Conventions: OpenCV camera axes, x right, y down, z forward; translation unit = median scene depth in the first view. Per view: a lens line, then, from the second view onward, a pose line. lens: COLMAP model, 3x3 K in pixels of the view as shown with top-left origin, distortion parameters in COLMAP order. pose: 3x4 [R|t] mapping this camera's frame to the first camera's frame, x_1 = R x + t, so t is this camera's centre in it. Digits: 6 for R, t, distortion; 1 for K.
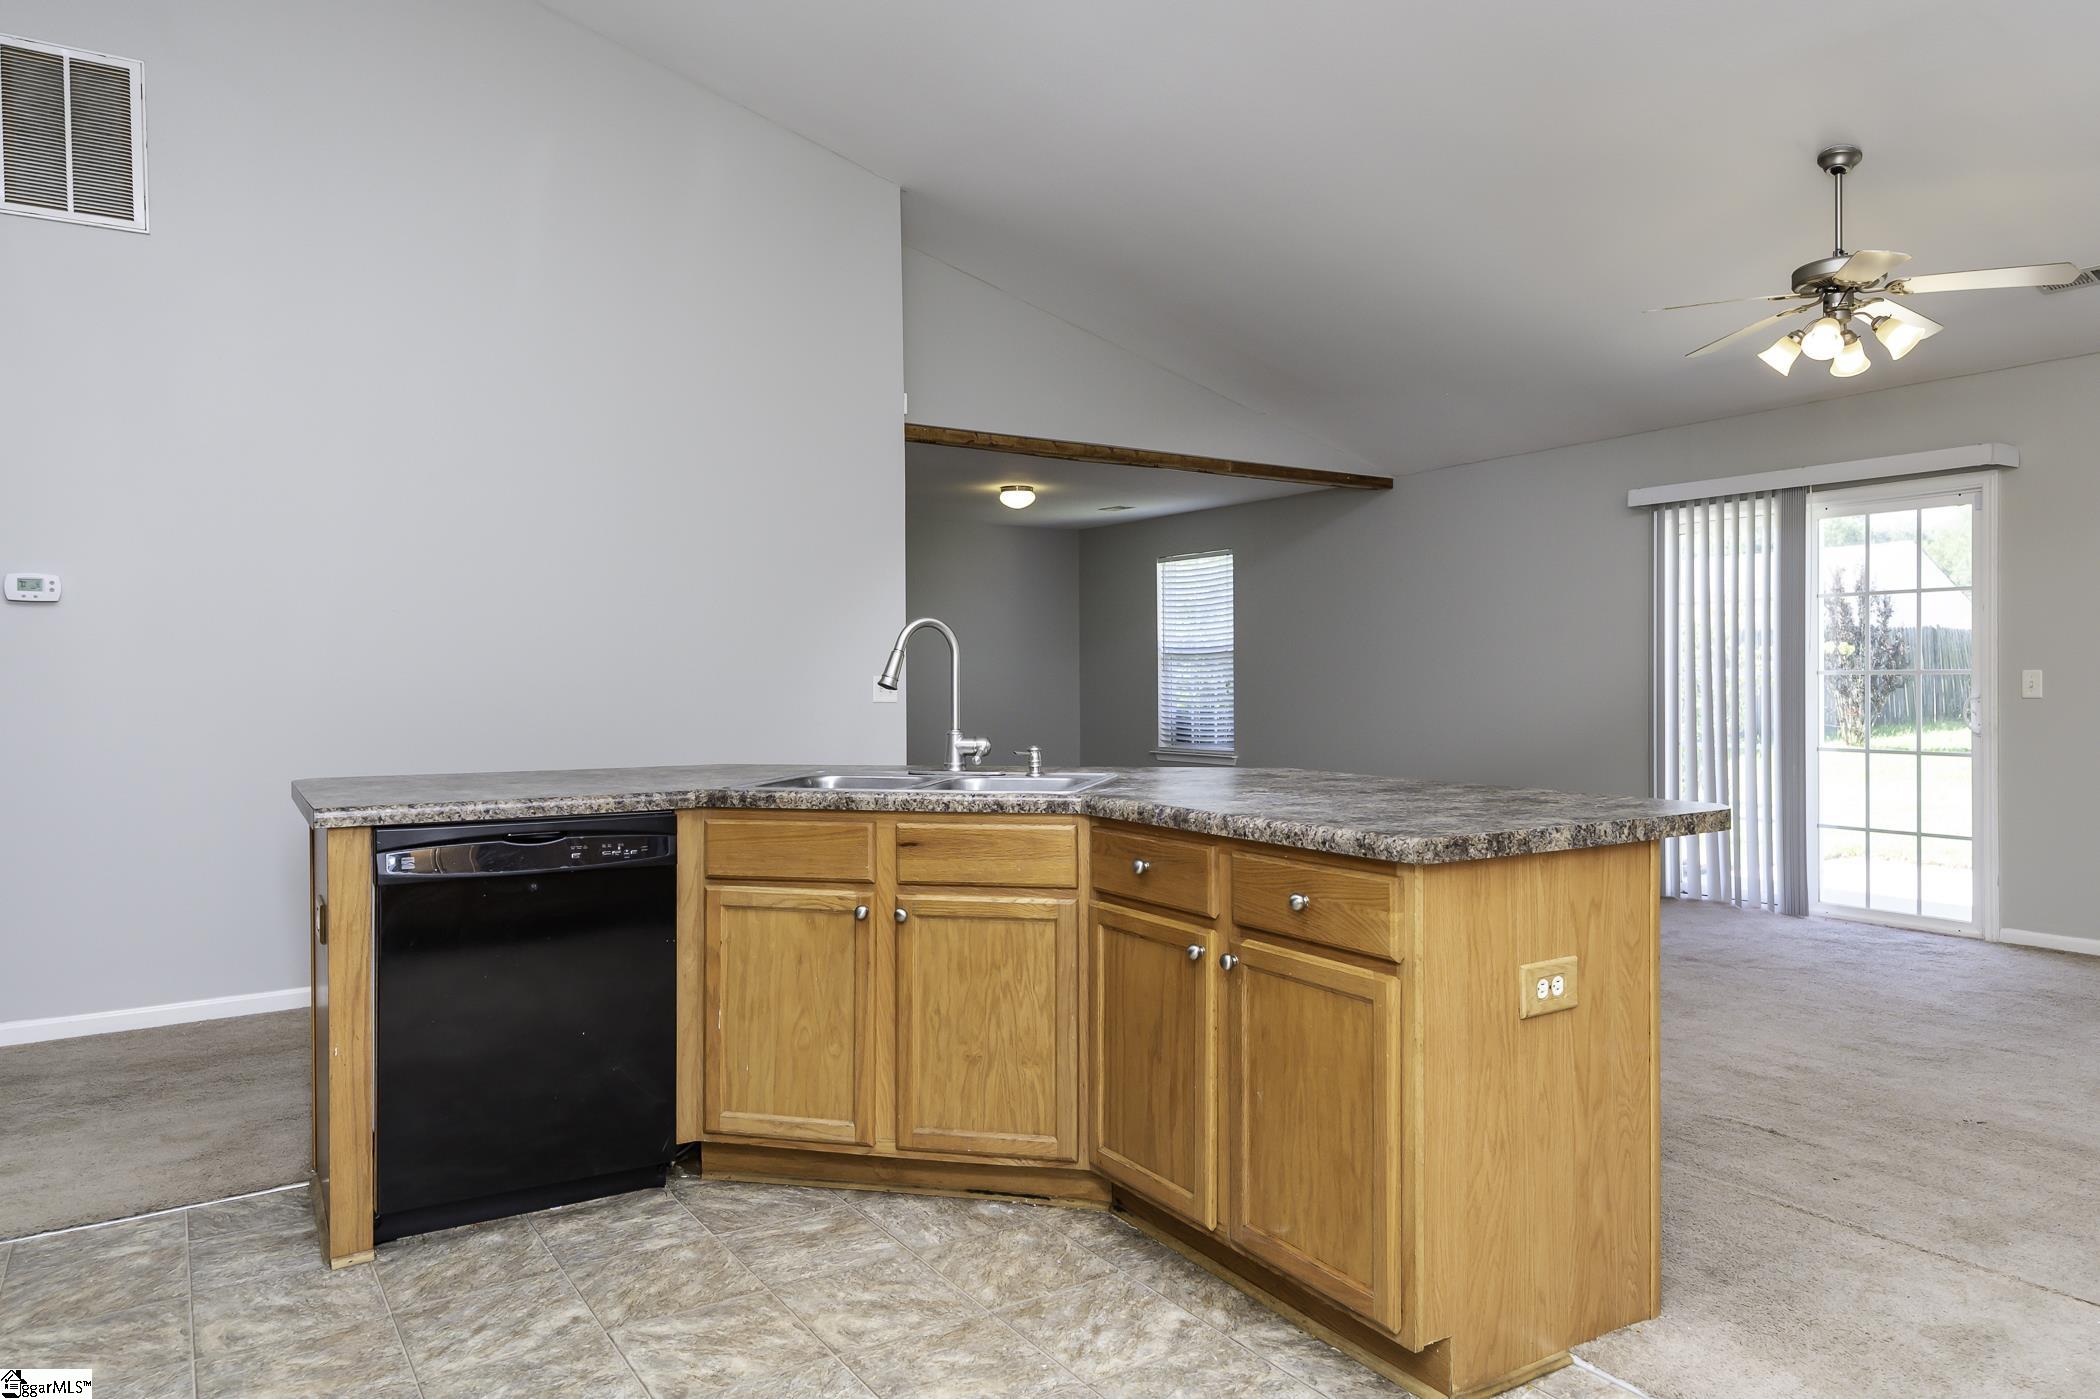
lens RADIAL K [[1316.8, 0, 1058.3], [0, 1316.8, 683.5], [0, 0, 1]] dist [0.008135, -0.005375]
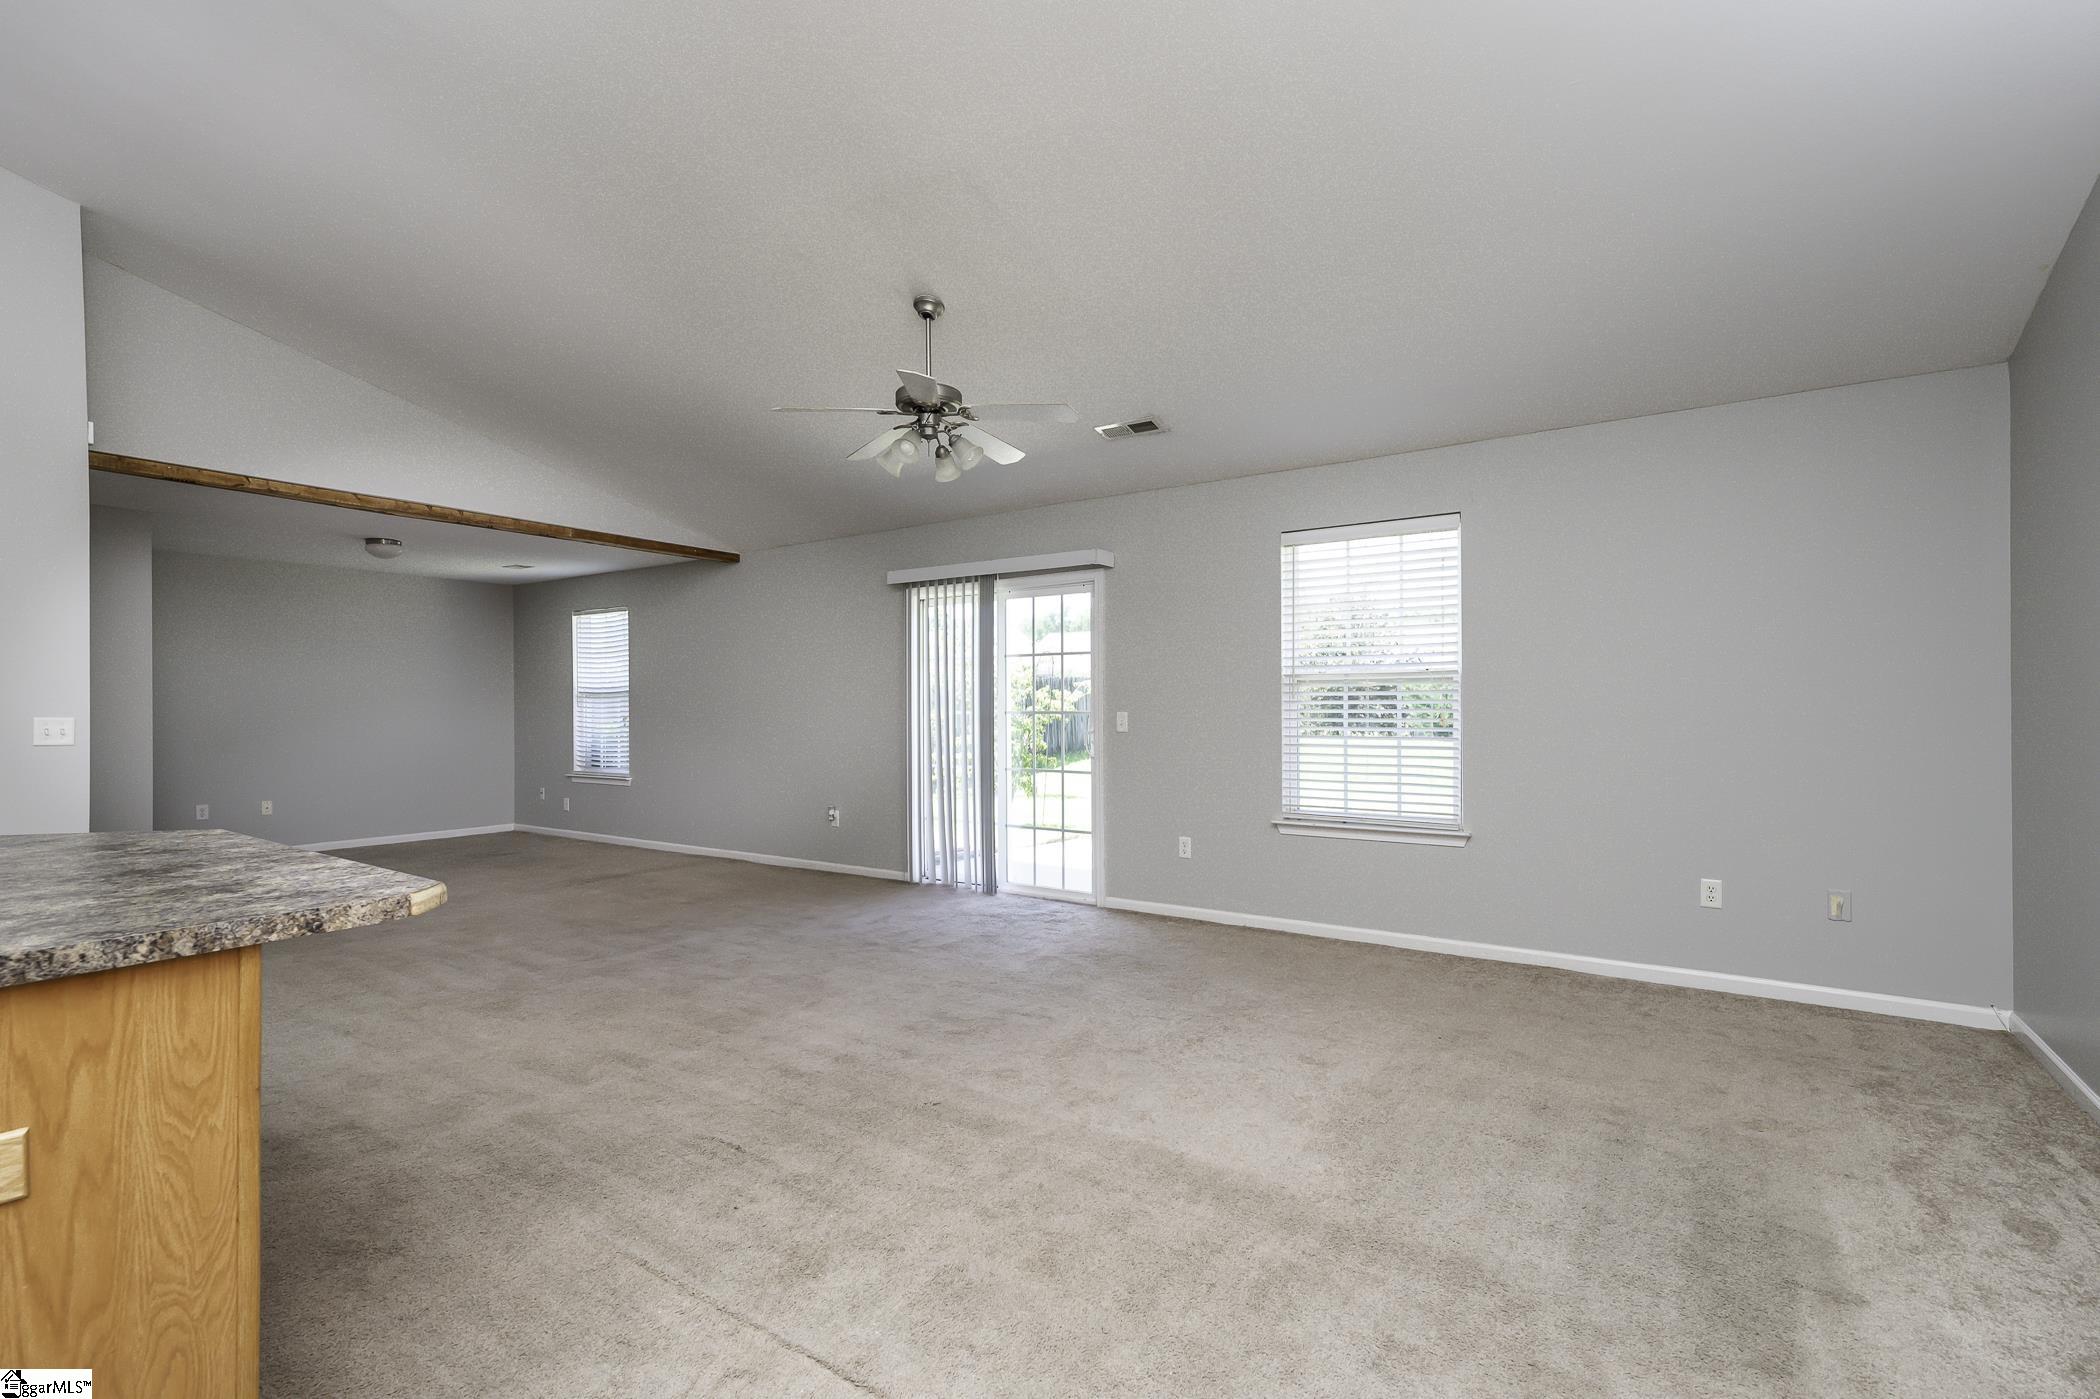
lens RADIAL K [[927.9, 0, 1050.0], [0, 927.9, 699.5], [0, 0, 1]] dist [0.001052, 0.005397]
pose [[0.924935, 0.005051, 0.380092, 0.267266], [-0.000428, 0.999925, -0.012246, -0.010426], [-0.380125, 0.011164, 0.924868, 0.107016]]
